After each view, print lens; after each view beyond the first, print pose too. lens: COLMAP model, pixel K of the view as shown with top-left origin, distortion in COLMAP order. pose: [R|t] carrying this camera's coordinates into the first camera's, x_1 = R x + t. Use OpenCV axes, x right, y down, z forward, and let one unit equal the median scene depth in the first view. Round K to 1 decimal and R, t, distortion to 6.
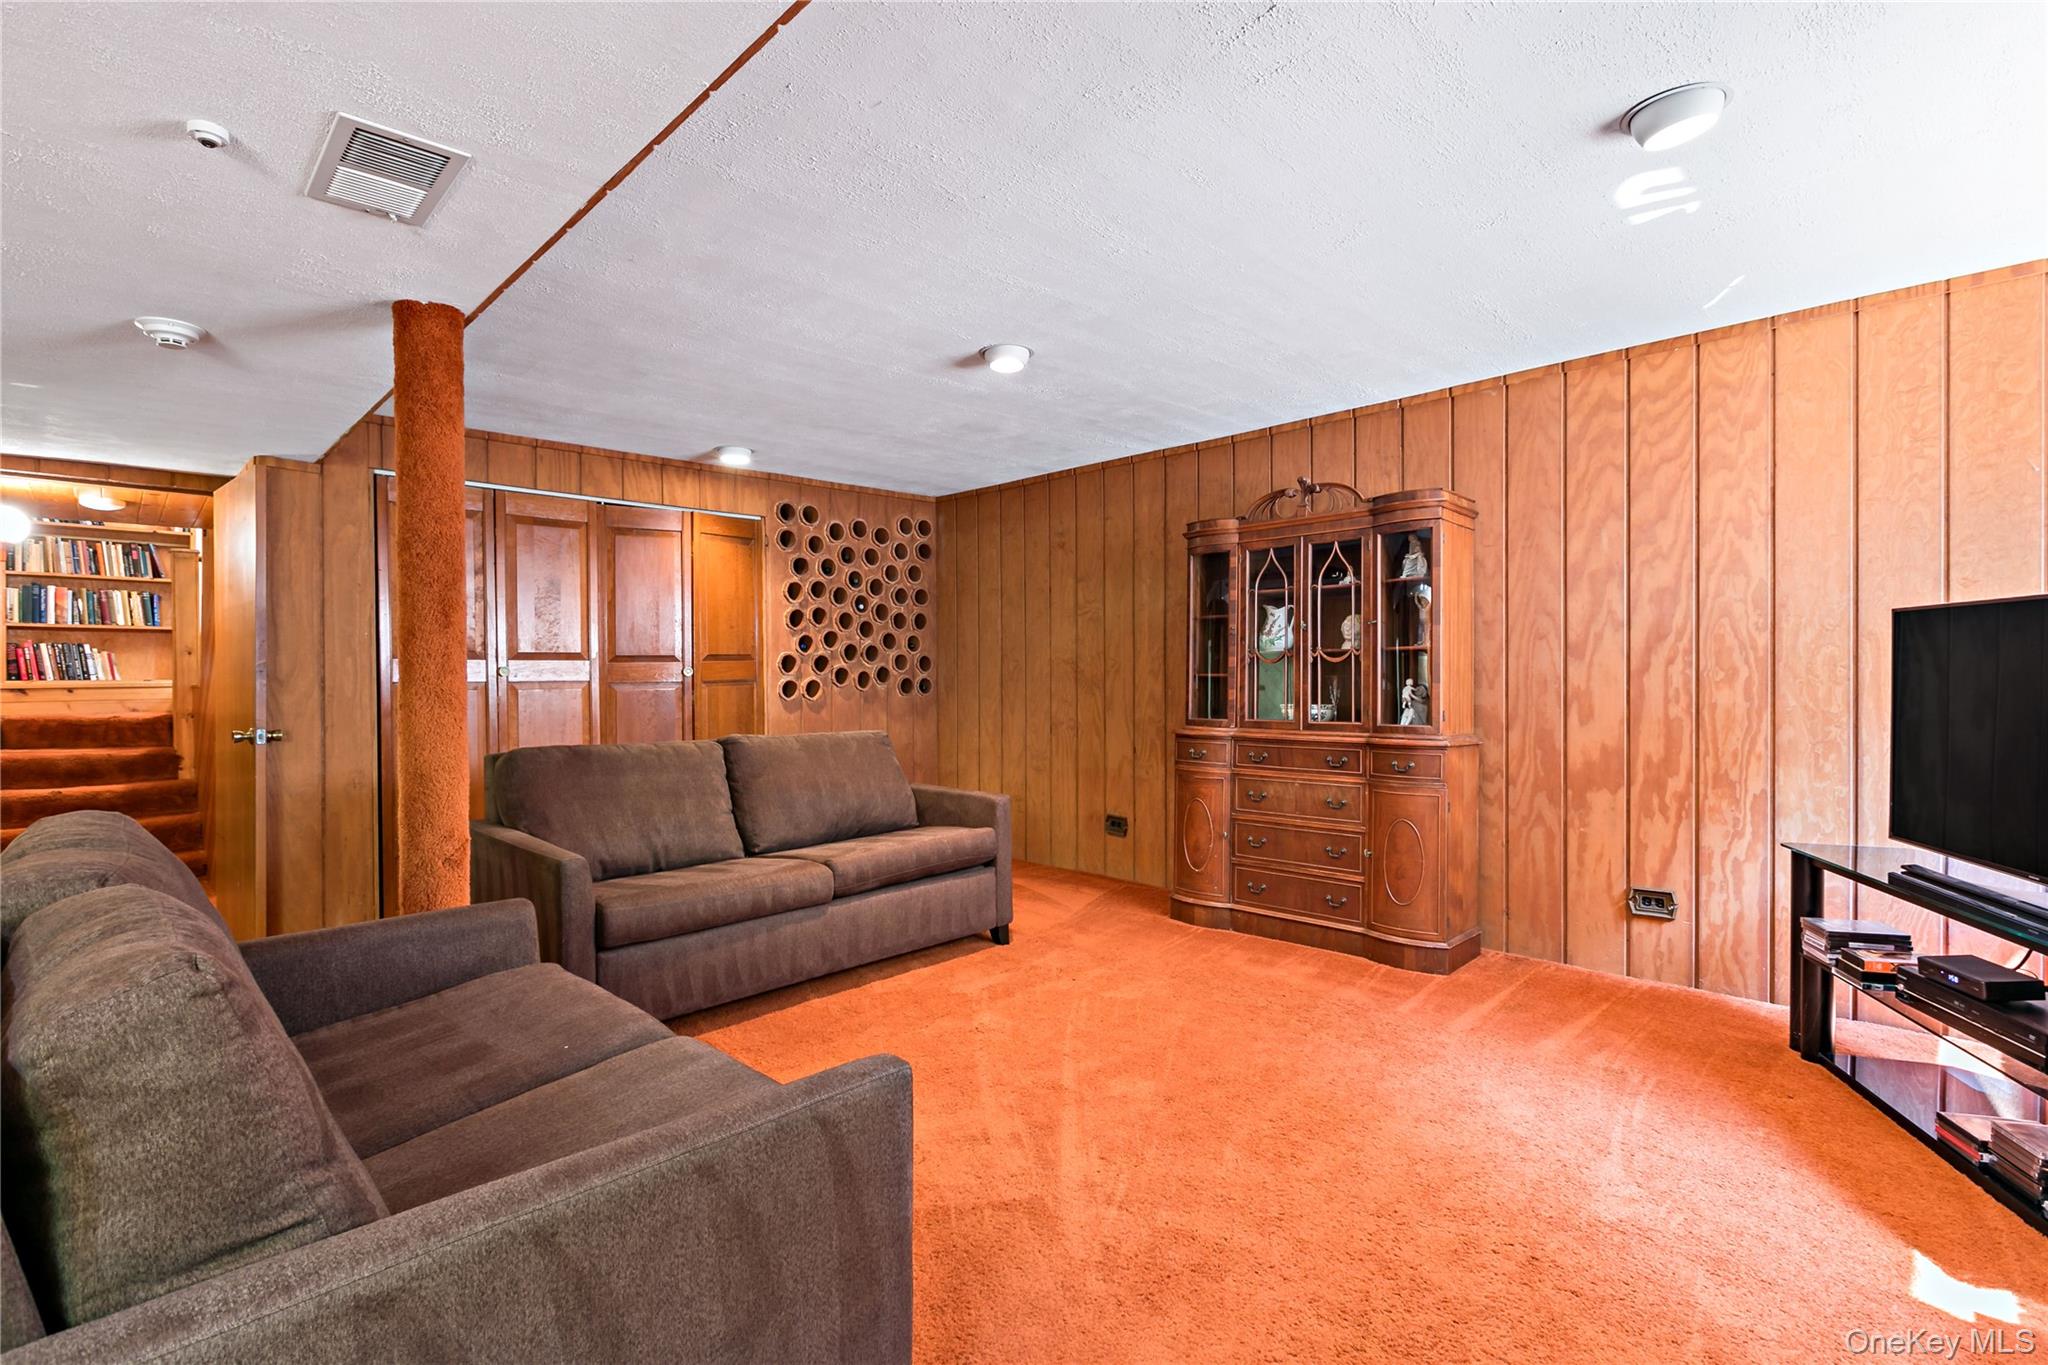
lens RADIAL K [[930.9, 0, 999.8], [0, 930.9, 681.9], [0, 0, 1]] dist [0.000203, 0.000174]
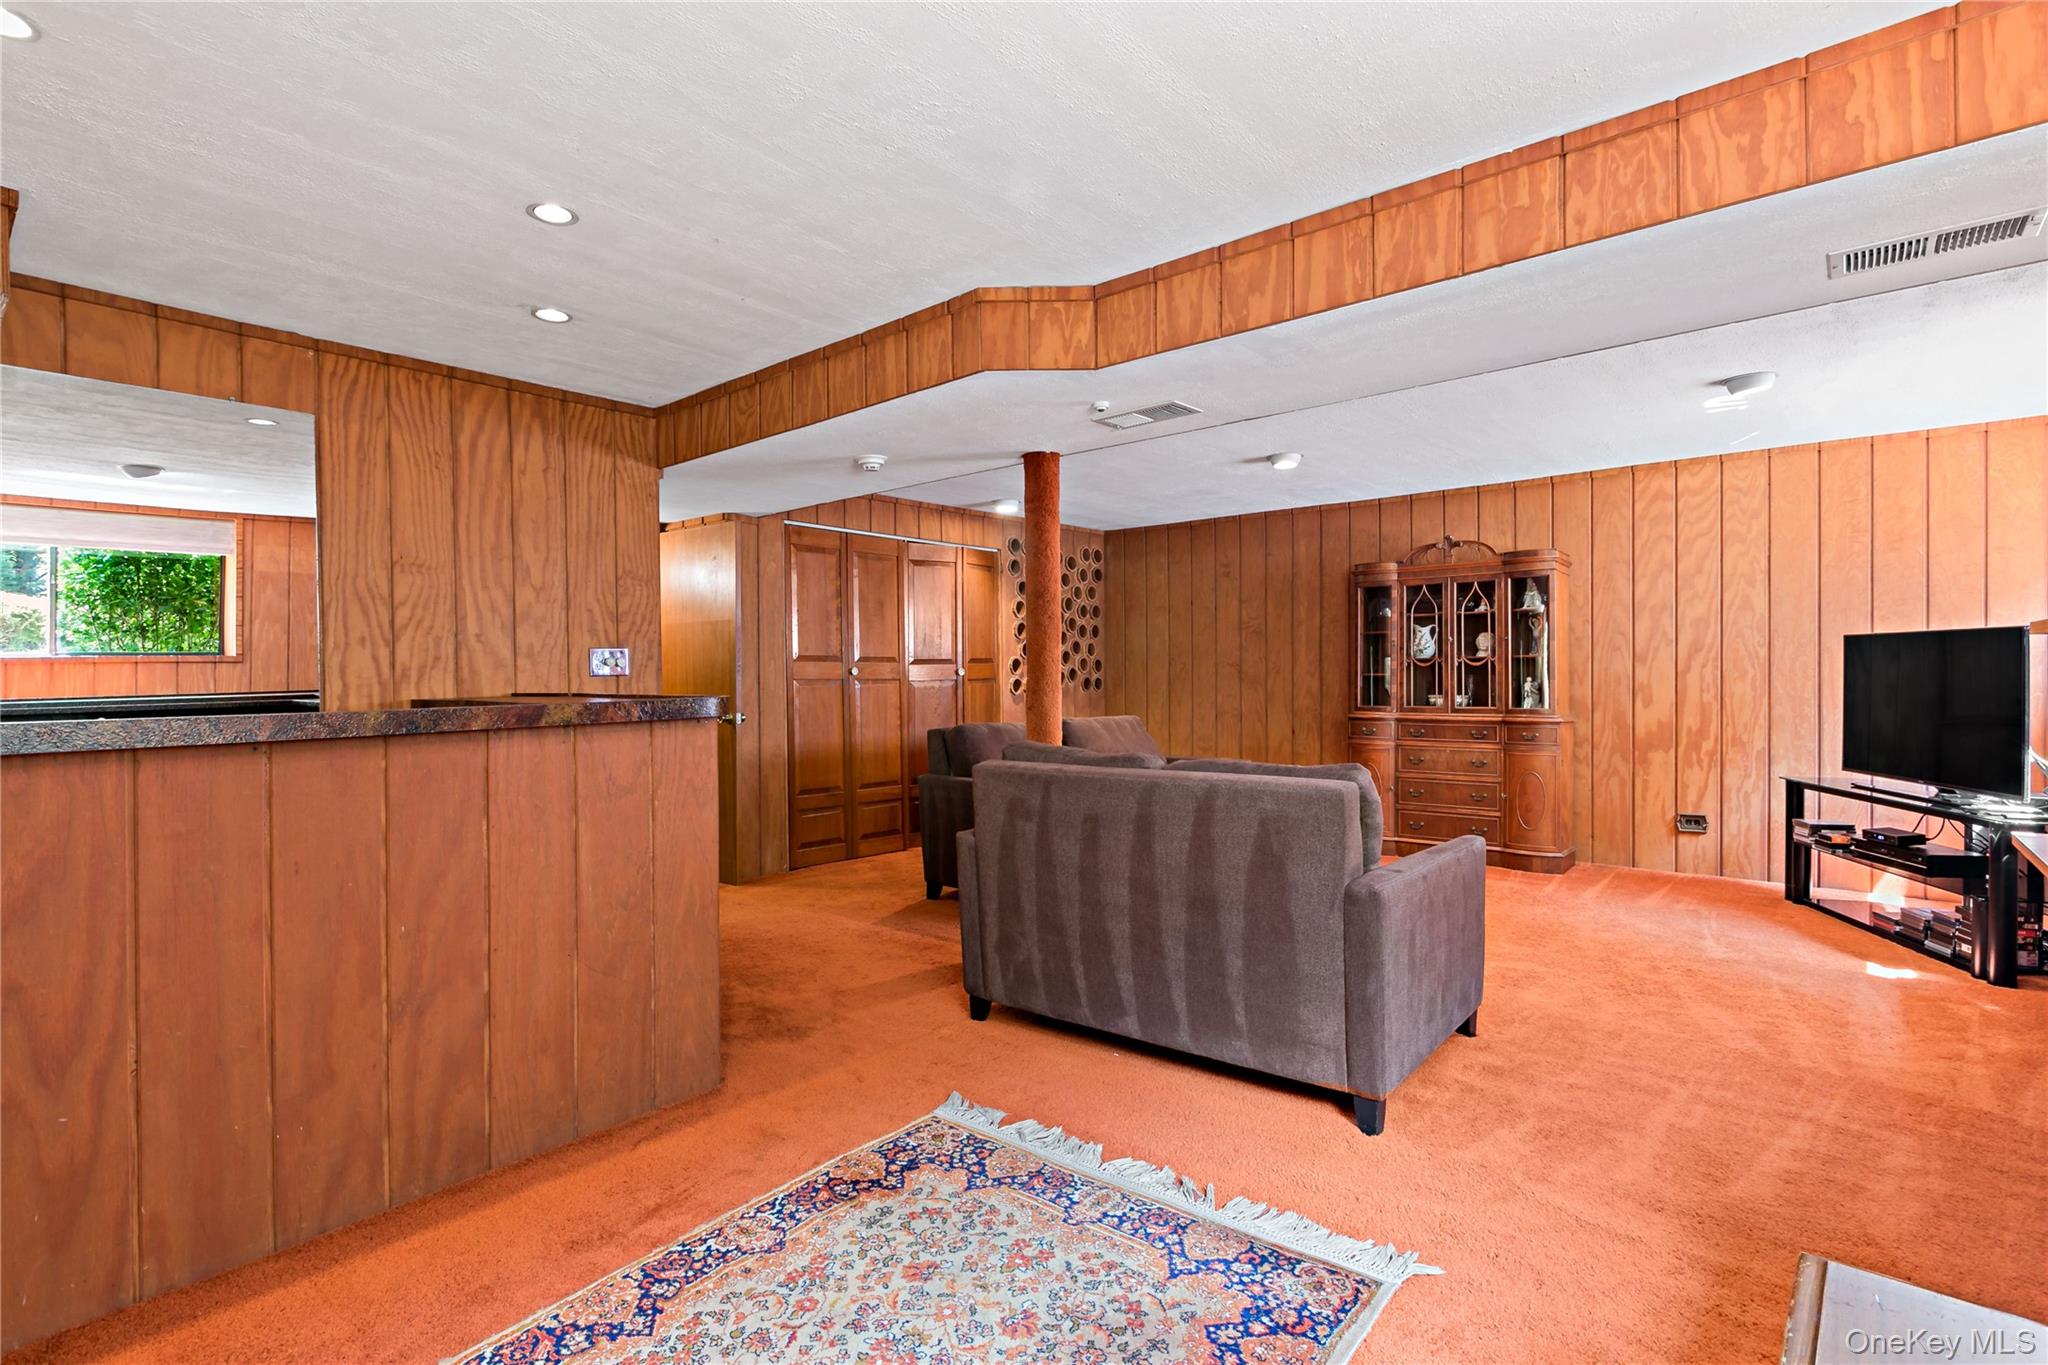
lens RADIAL K [[958.2, 0, 1024.0], [0, 958.2, 682.5], [0, 0, 1]] dist [0.000671, -0.000271]
pose [[0.996159, 0.000888, 0.087563, -0.496109], [-0.000688, 0.999997, -0.002305, 0.009538], [-0.087565, 0.002235, 0.996156, -0.442808]]
